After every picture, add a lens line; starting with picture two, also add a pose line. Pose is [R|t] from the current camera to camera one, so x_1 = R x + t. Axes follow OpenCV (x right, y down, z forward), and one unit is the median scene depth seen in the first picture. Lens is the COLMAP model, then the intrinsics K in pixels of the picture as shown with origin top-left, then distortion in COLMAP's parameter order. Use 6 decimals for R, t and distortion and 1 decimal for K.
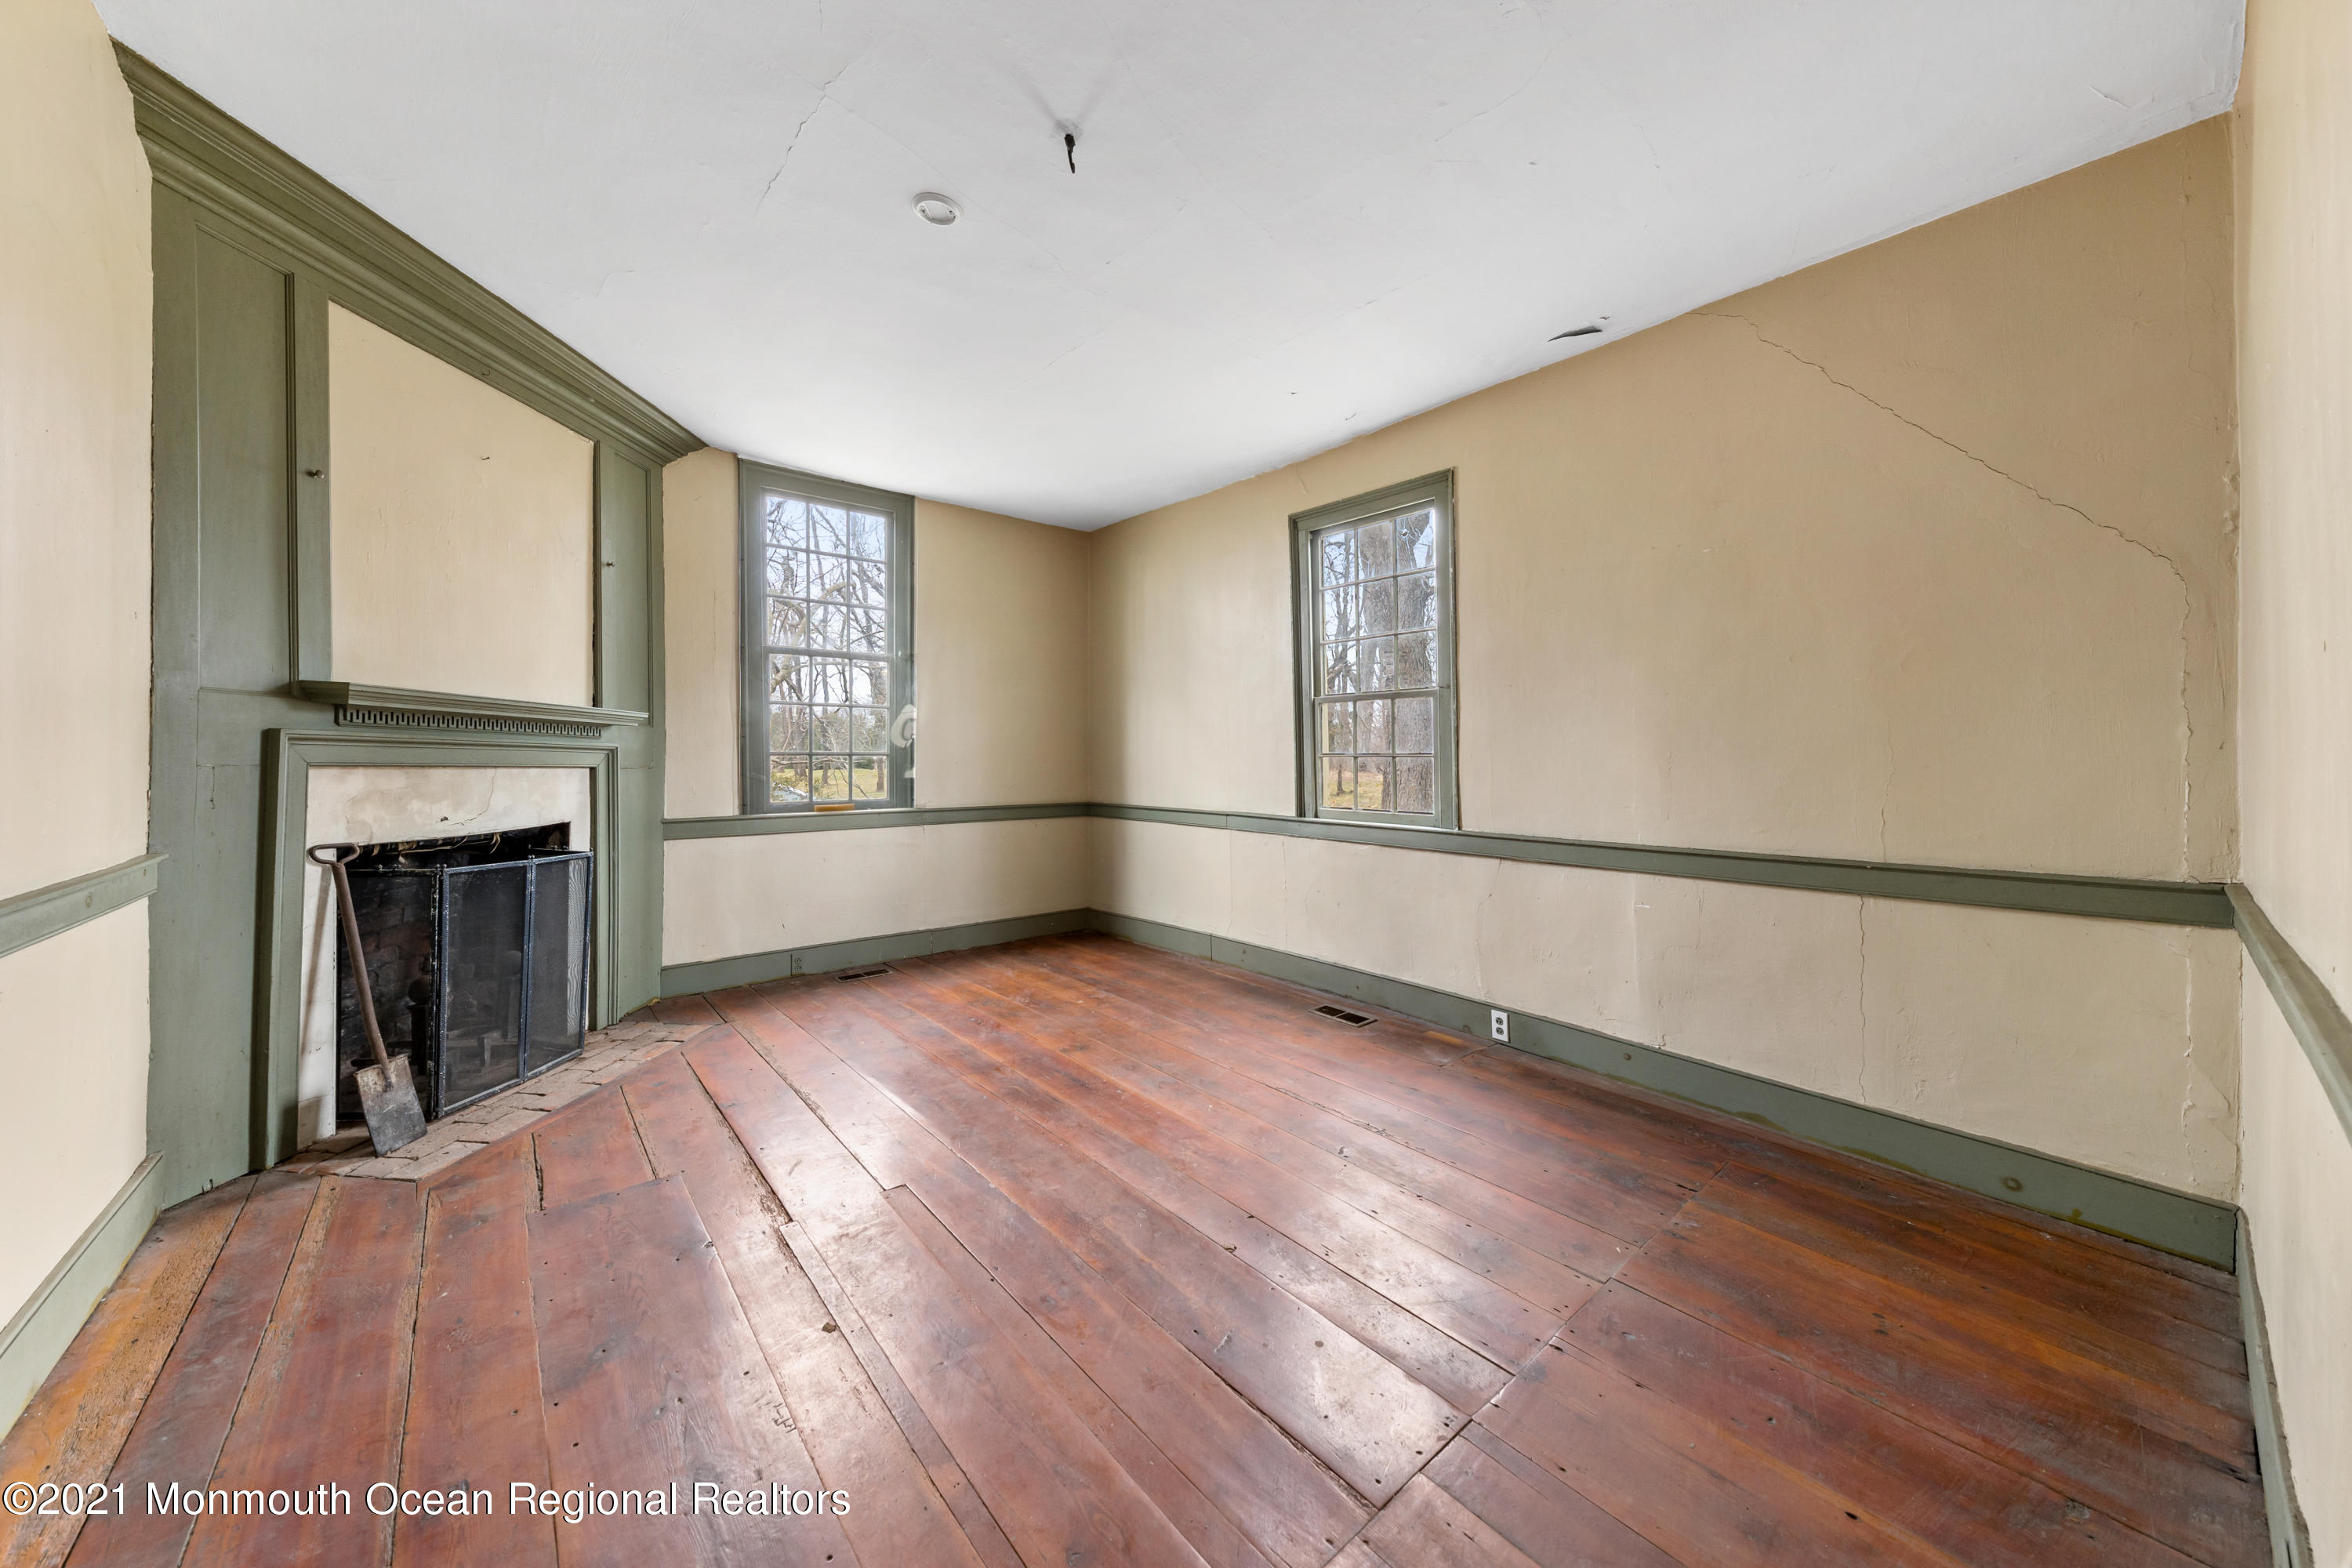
lens RADIAL K [[820.7, 0, 1183.6], [0, 820.7, 747.9], [0, 0, 1]] dist [-0.000606, -0.000564]
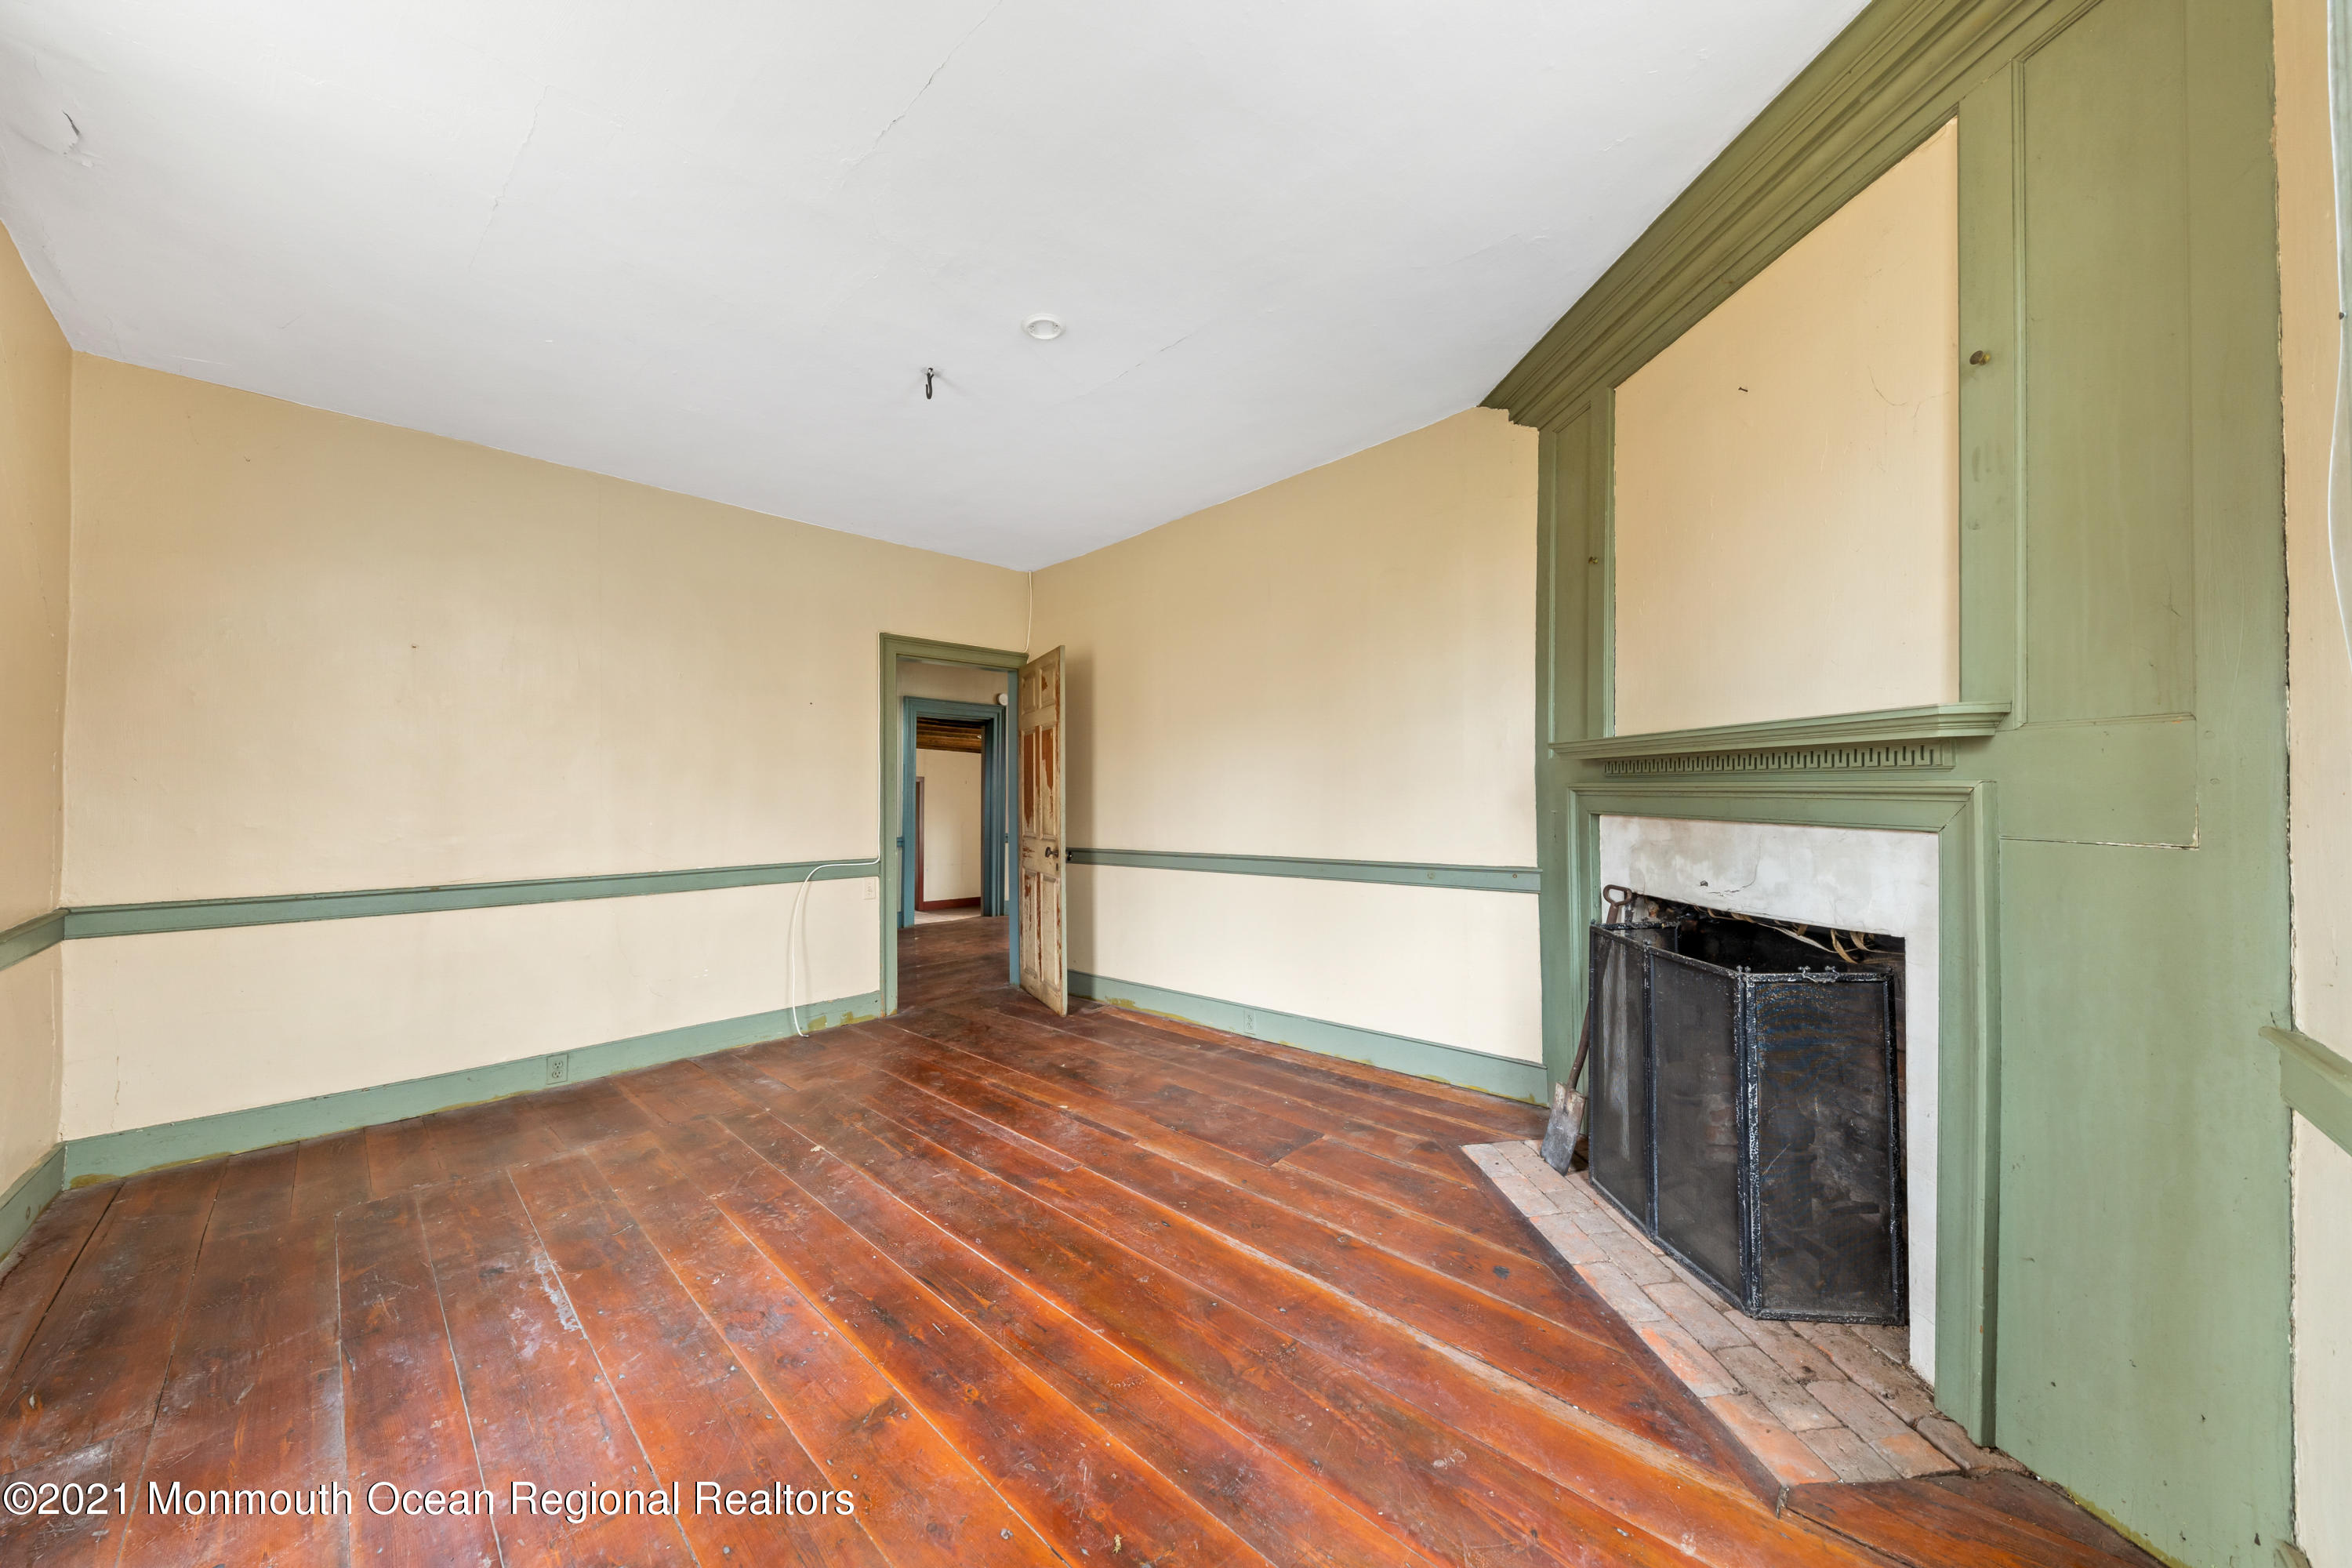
lens RADIAL K [[820.7, 0, 1178.2], [0, 820.7, 794.7], [0, 0, 1]] dist [-0.000606, -0.000564]
pose [[-0.995122, 0.003713, -0.098583, -0.316866], [0.005477, 0.999830, -0.017625, 0.010567], [0.098501, -0.018079, -0.994973, 1.820278]]
